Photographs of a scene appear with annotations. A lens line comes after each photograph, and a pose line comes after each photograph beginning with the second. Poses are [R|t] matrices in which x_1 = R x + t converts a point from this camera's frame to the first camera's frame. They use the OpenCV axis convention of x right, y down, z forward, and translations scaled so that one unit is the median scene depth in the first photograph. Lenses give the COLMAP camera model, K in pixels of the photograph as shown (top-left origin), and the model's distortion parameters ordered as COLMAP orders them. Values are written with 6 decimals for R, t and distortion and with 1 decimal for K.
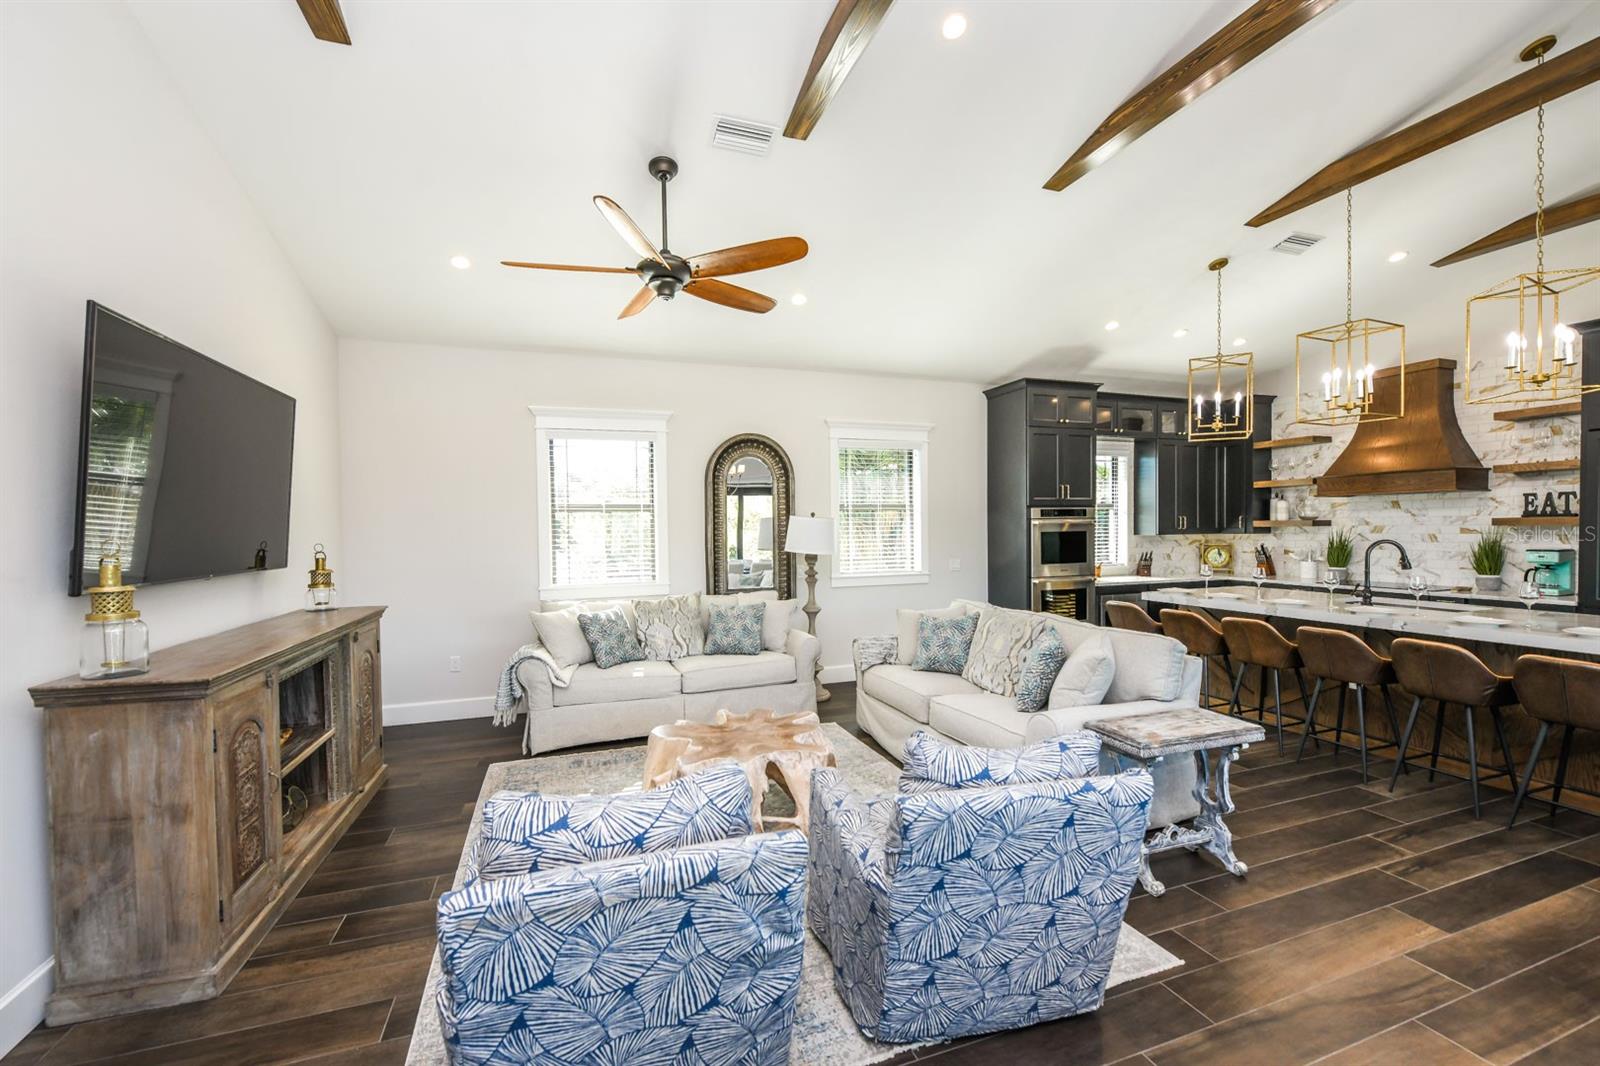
lens RADIAL K [[650.6, 0, 797.2], [0, 650.6, 544.2], [0, 0, 1]] dist [-0.000270, -0.003310]
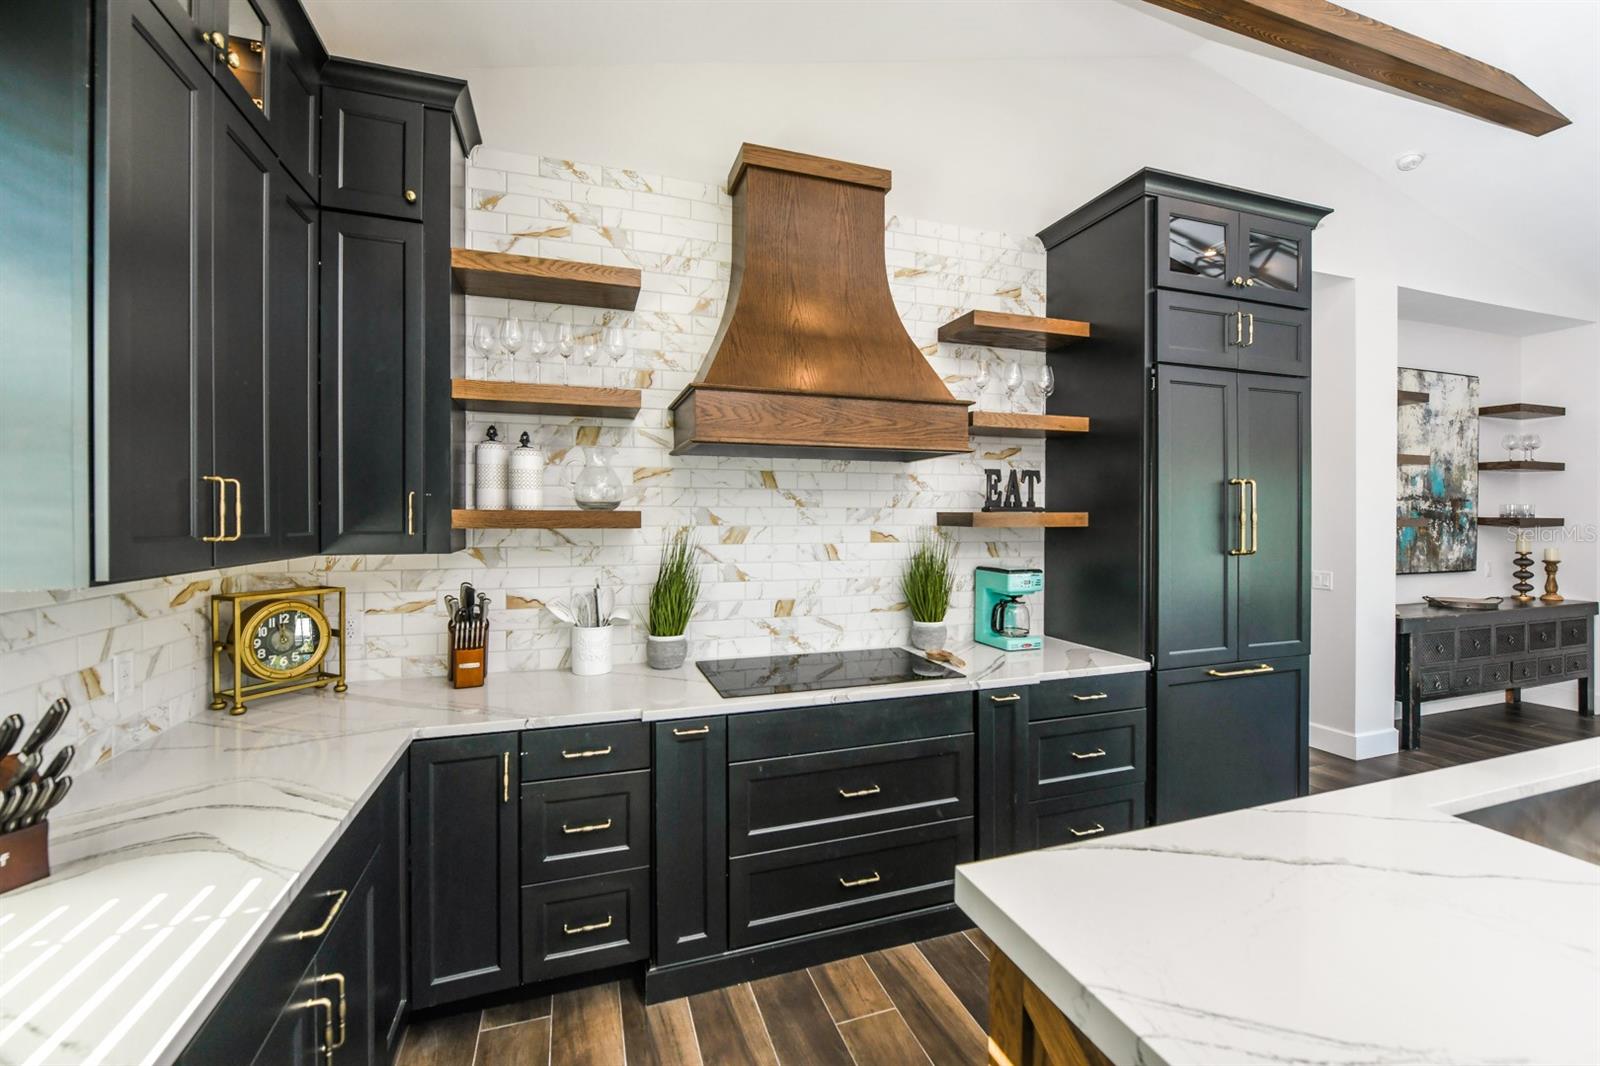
lens RADIAL K [[652.5, 0, 800.0], [0, 652.5, 533.0], [0, 0, 1]] dist [-0.001210, -0.000207]
pose [[0.011458, 0.002757, 0.999931, 0.535455], [0.028977, 0.999575, -0.003088, -0.025376], [-0.999514, 0.029010, 0.011374, 1.107608]]
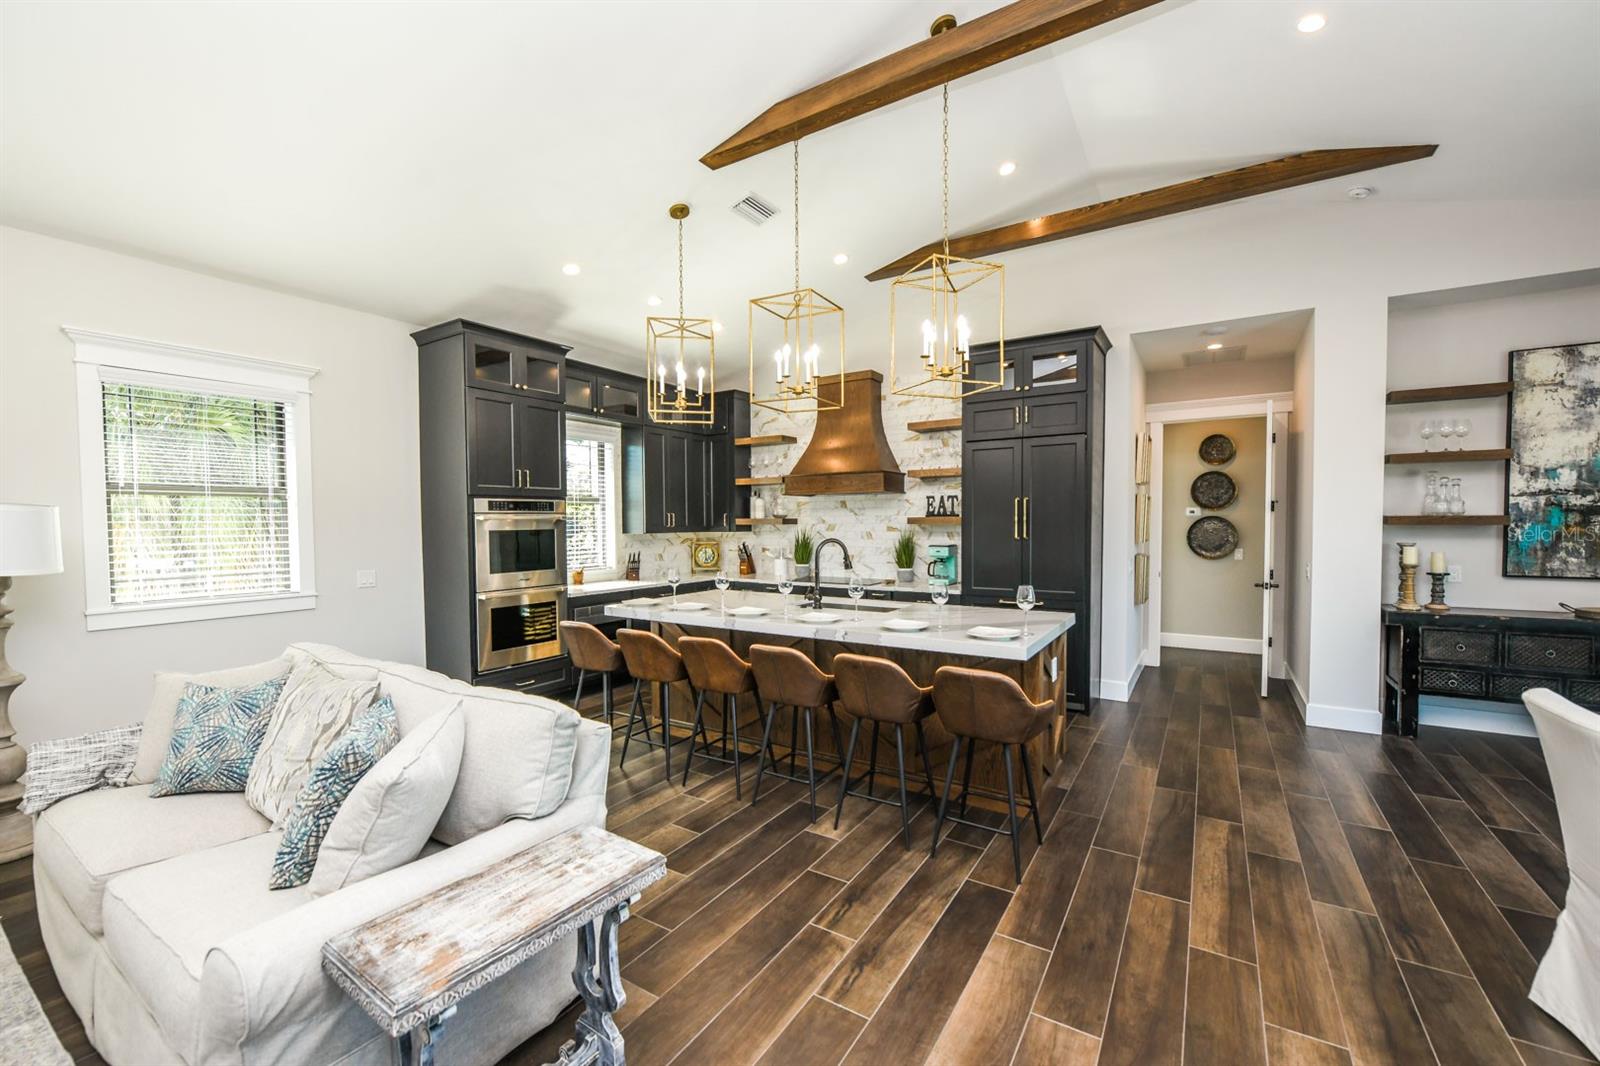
lens RADIAL K [[650.6, 0, 797.2], [0, 650.6, 544.2], [0, 0, 1]] dist [-0.000270, -0.003310]
pose [[0.788242, -0.014566, 0.615193, 0.227020], [0.012577, 0.999892, 0.007560, -0.005191], [-0.615237, 0.001778, 0.788340, 0.226800]]
